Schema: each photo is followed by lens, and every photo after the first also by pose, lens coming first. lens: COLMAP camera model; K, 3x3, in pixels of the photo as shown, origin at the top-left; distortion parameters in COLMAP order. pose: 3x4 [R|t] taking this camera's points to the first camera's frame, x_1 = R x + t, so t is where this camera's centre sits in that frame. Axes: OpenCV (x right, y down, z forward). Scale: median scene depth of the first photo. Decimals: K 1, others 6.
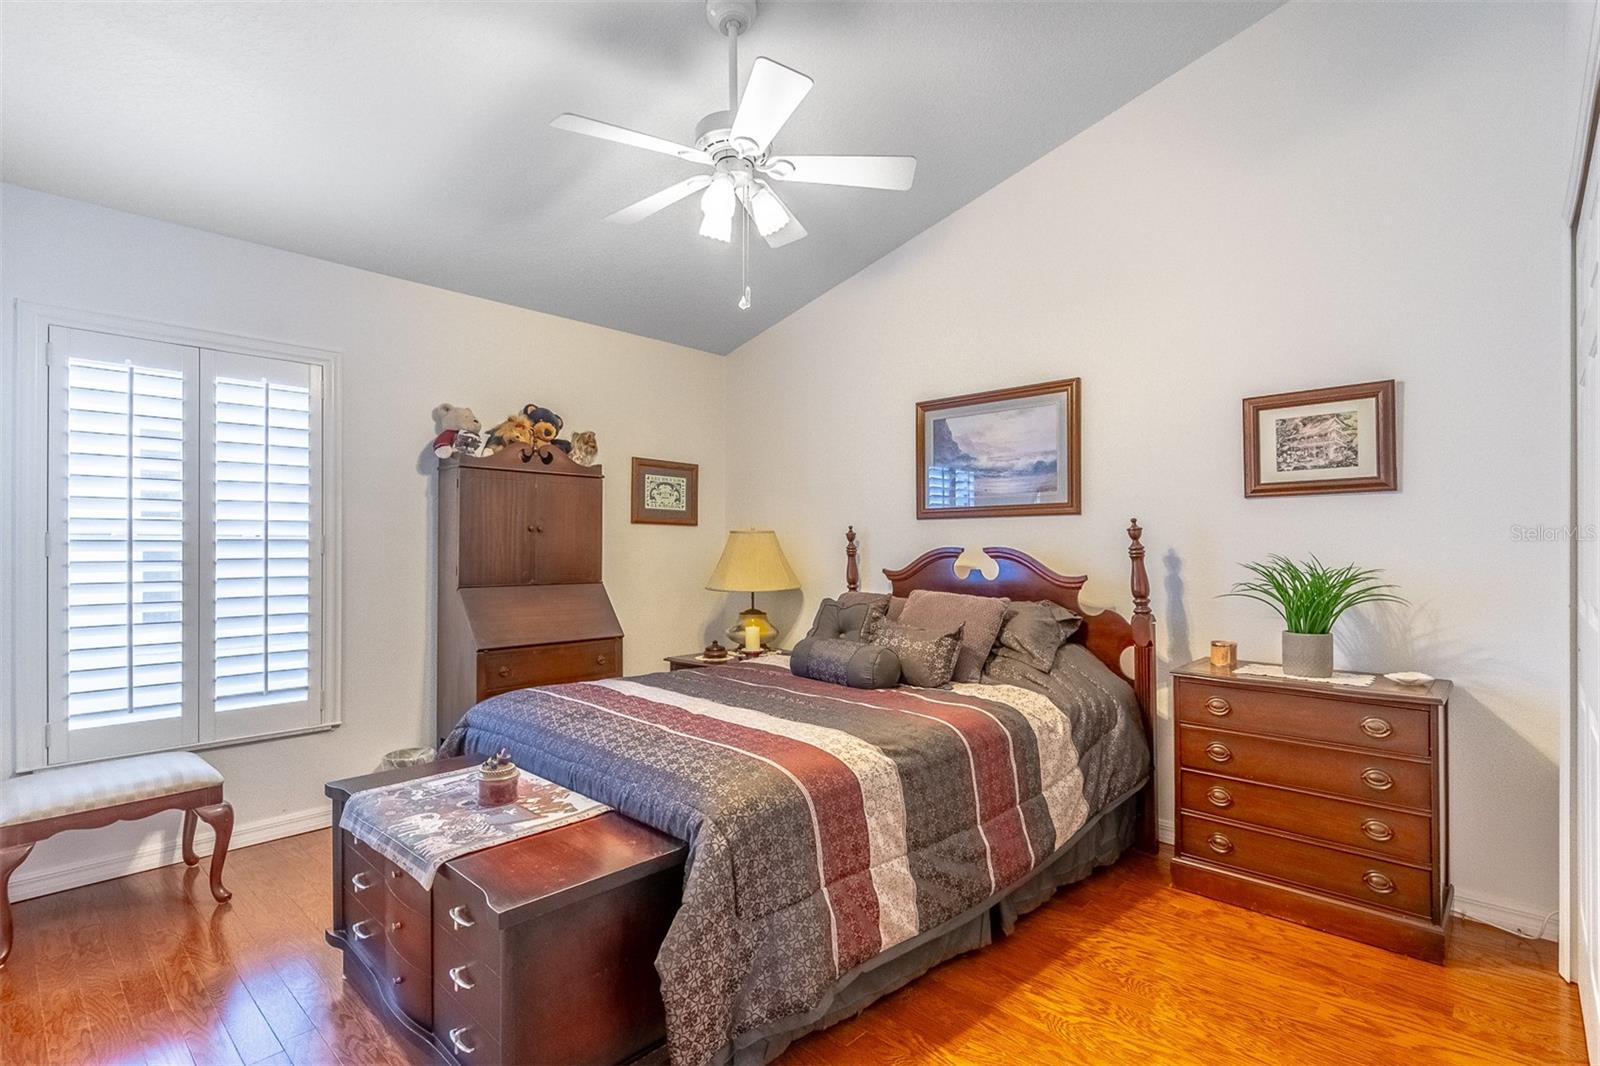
lens RADIAL K [[776.7, 0, 800.0], [0, 776.7, 533.0], [0, 0, 1]] dist [0.000994, -0.000085]
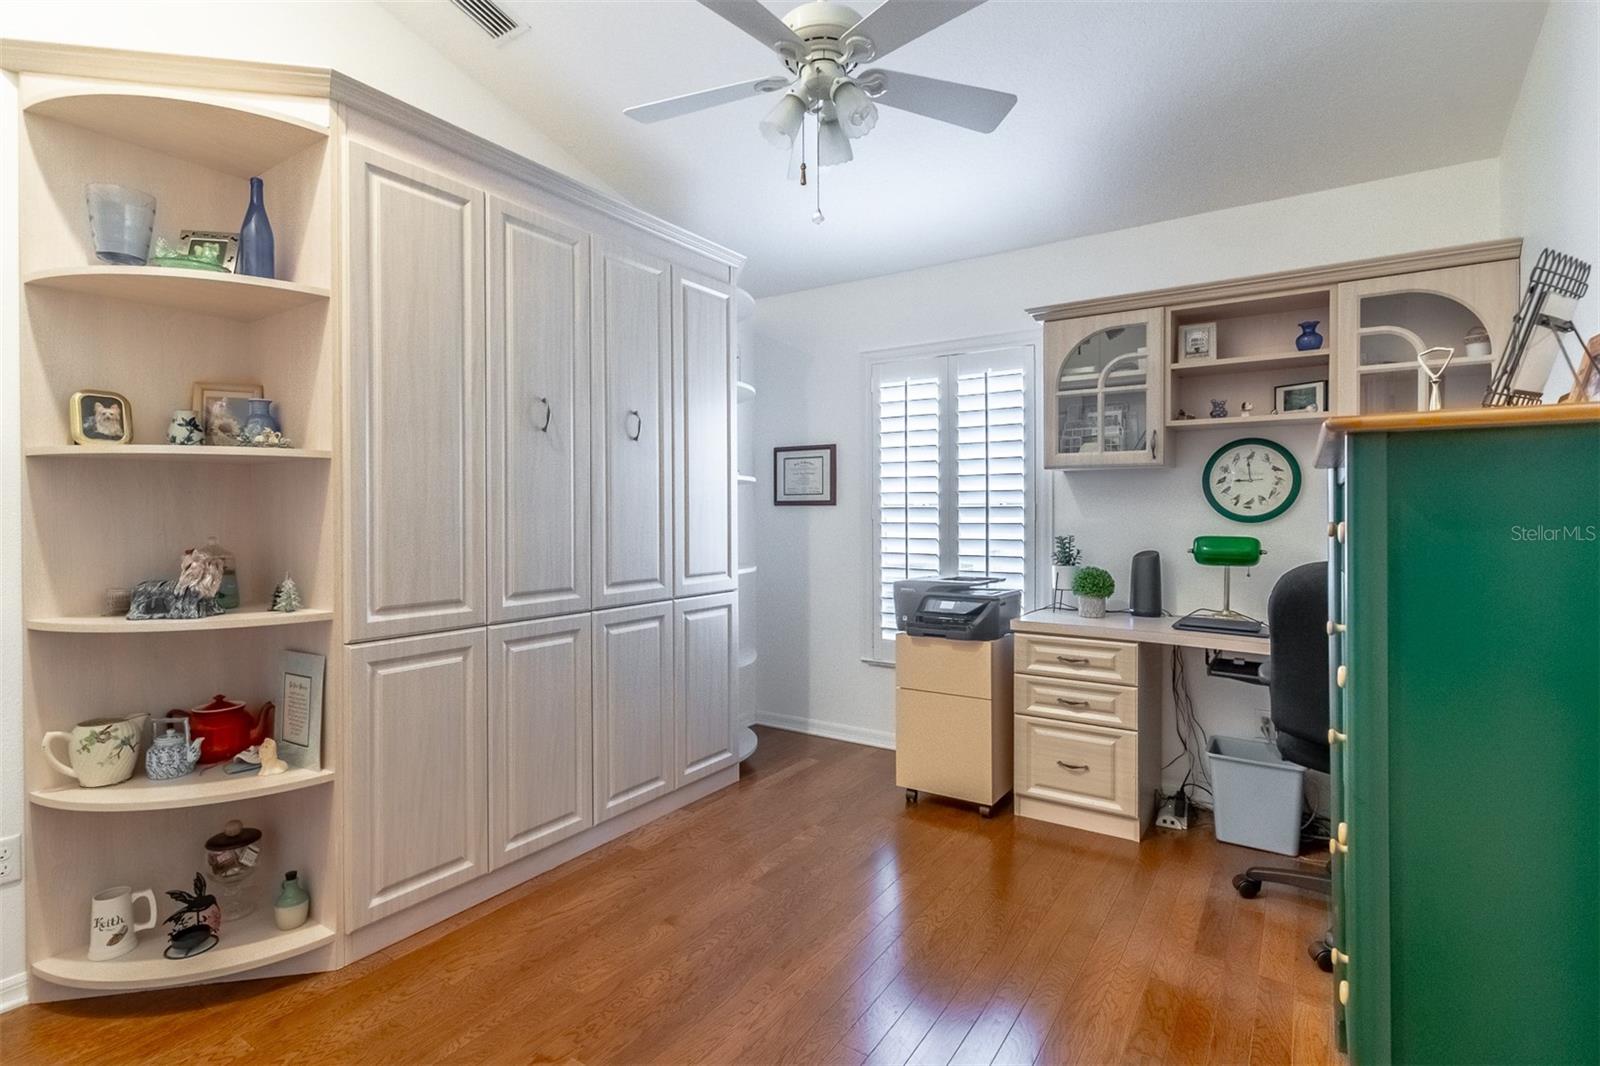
lens RADIAL K [[776.7, 0, 800.0], [0, 776.7, 533.0], [0, 0, 1]] dist [0.000994, -0.000085]
pose [[0.166524, 0.031380, -0.985538, 0.431202], [0.013213, 0.999333, 0.034052, 0.003824], [0.985949, -0.018693, 0.165999, 0.538368]]
